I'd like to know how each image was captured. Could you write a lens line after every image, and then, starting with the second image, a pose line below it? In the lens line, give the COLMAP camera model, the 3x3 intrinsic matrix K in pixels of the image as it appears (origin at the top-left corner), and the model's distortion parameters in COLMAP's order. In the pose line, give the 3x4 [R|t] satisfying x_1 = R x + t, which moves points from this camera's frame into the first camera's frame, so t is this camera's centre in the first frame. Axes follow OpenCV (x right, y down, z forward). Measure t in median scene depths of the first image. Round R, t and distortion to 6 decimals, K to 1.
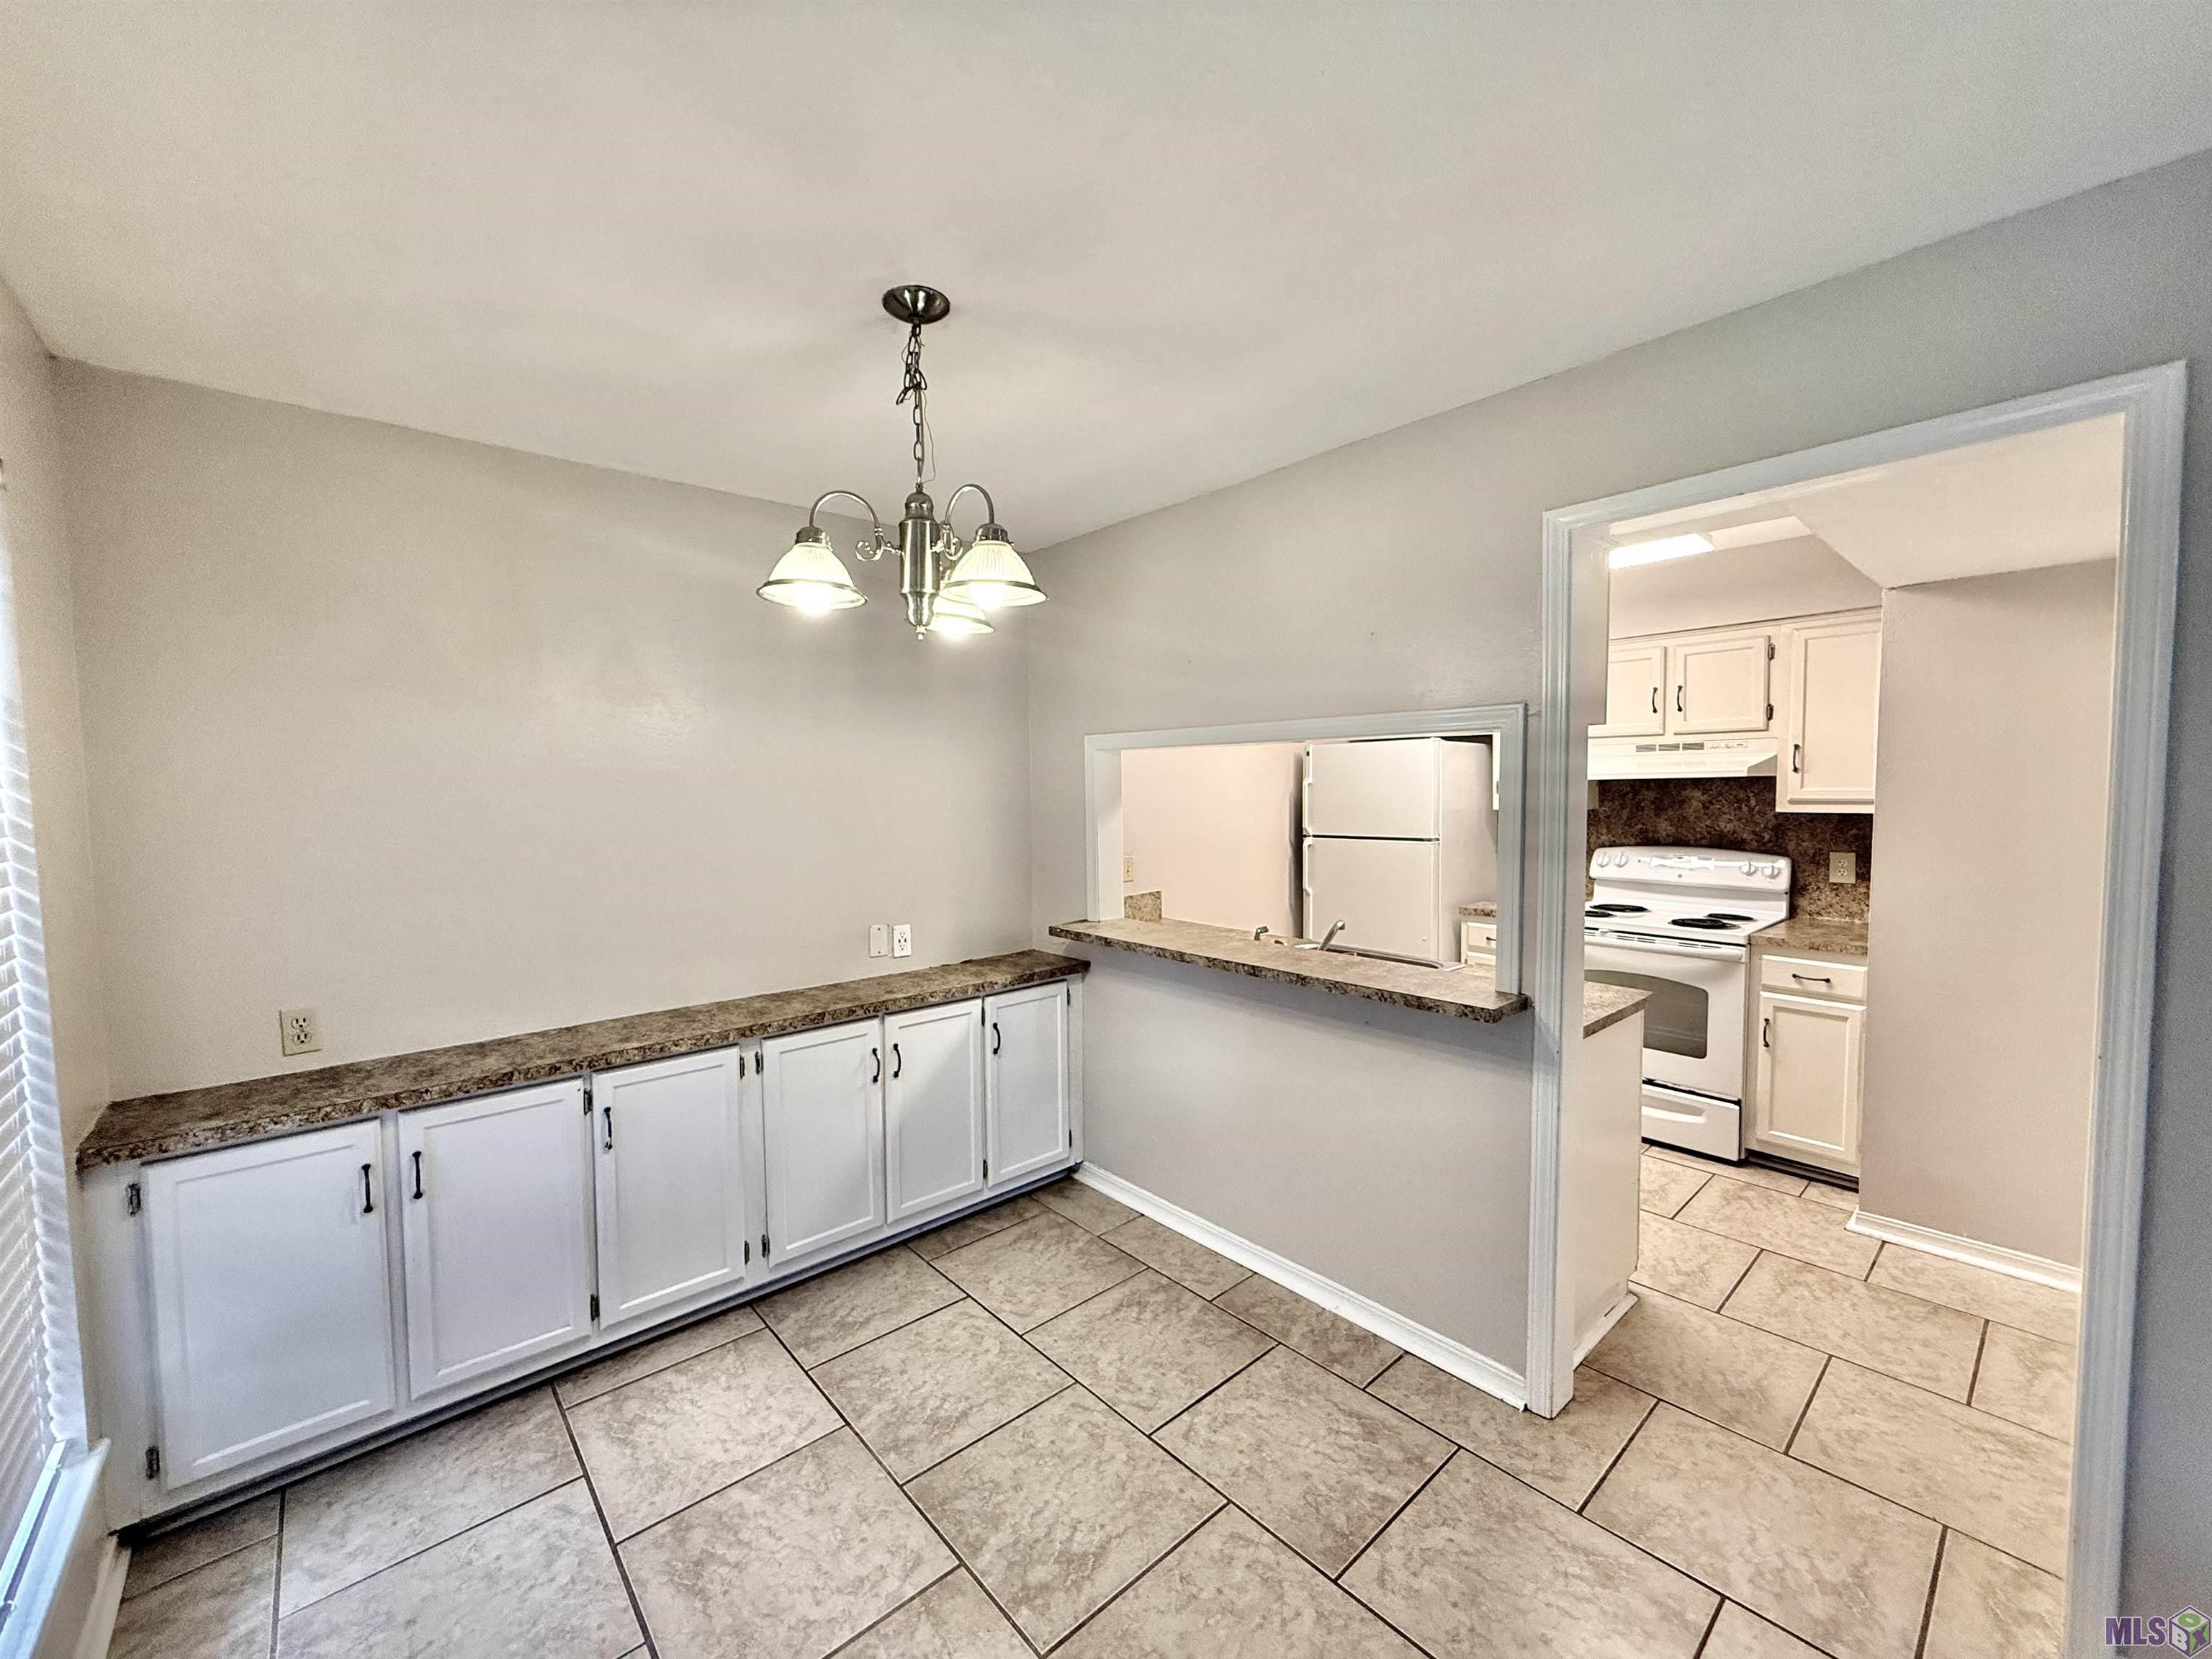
lens RADIAL K [[880.4, 0, 1093.2], [0, 880.4, 828.0], [0, 0, 1]] dist [0.002273, 0.001088]
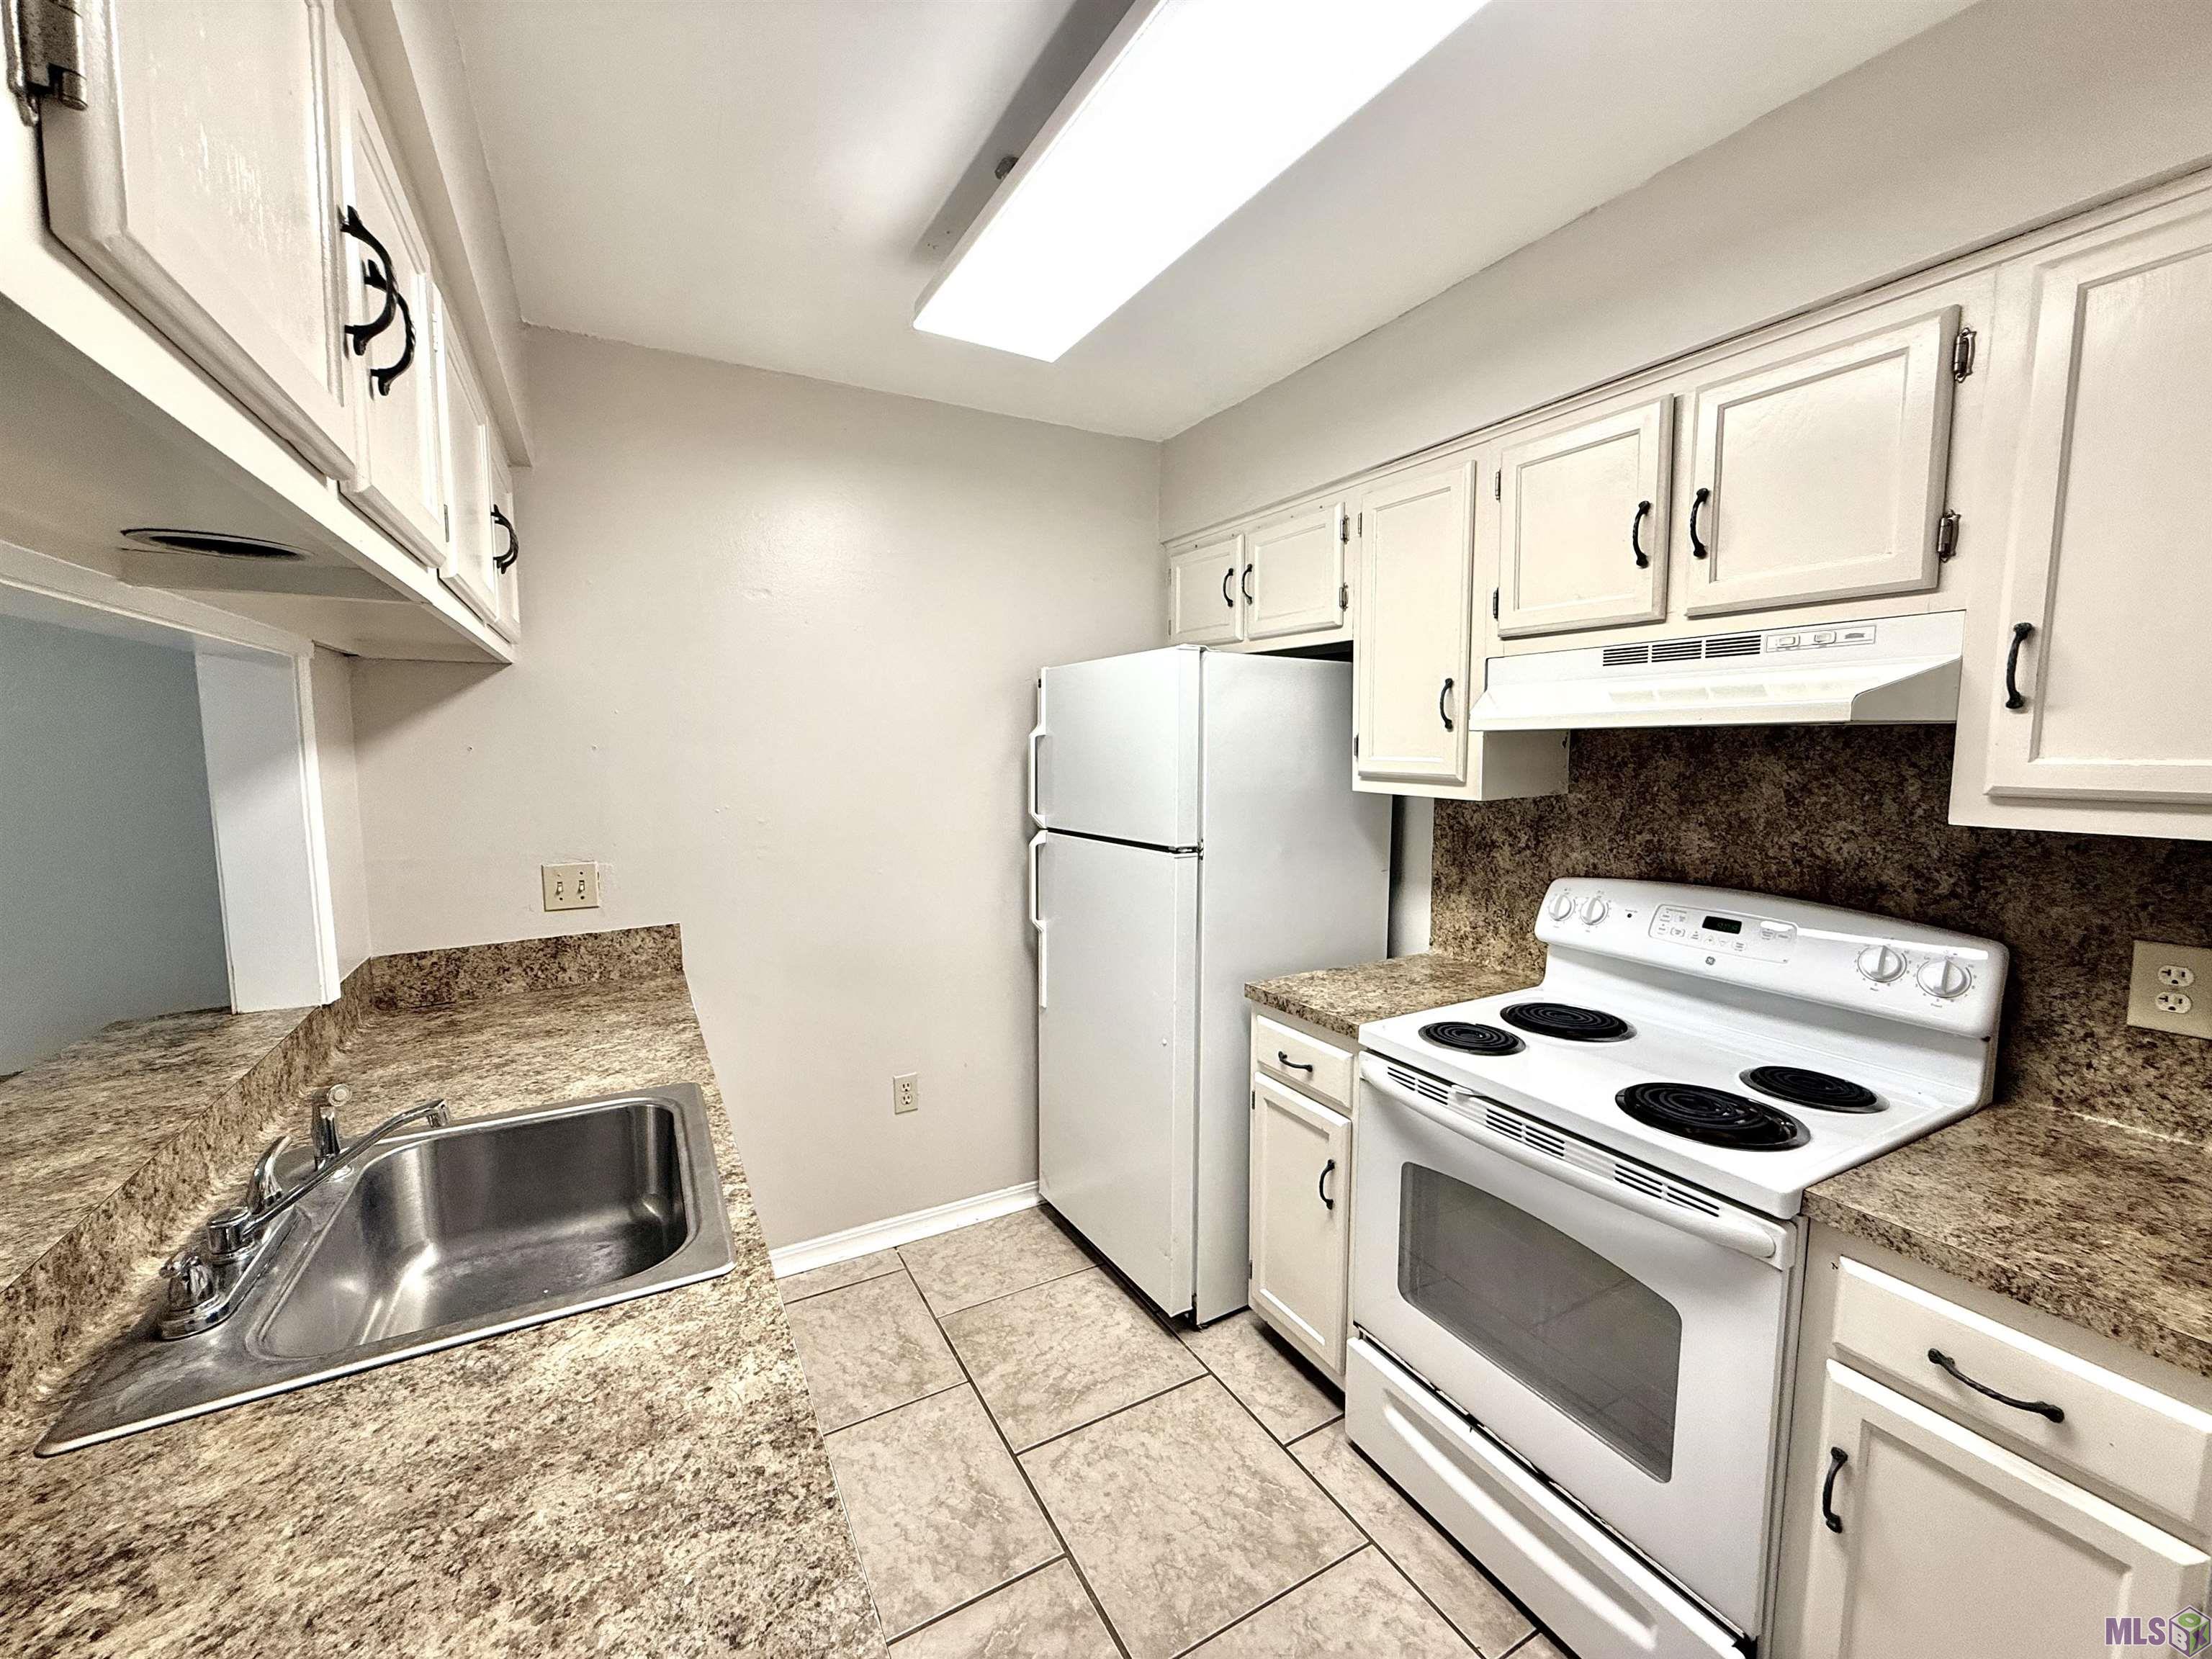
lens RADIAL K [[880.4, 0, 1121.6], [0, 880.4, 821.4], [0, 0, 1]] dist [0.002273, 0.001088]
pose [[0.978176, 0.030978, -0.205457, 0.499787], [-0.022352, 0.998774, 0.044174, -0.026157], [0.206574, -0.038618, 0.977669, 0.560387]]
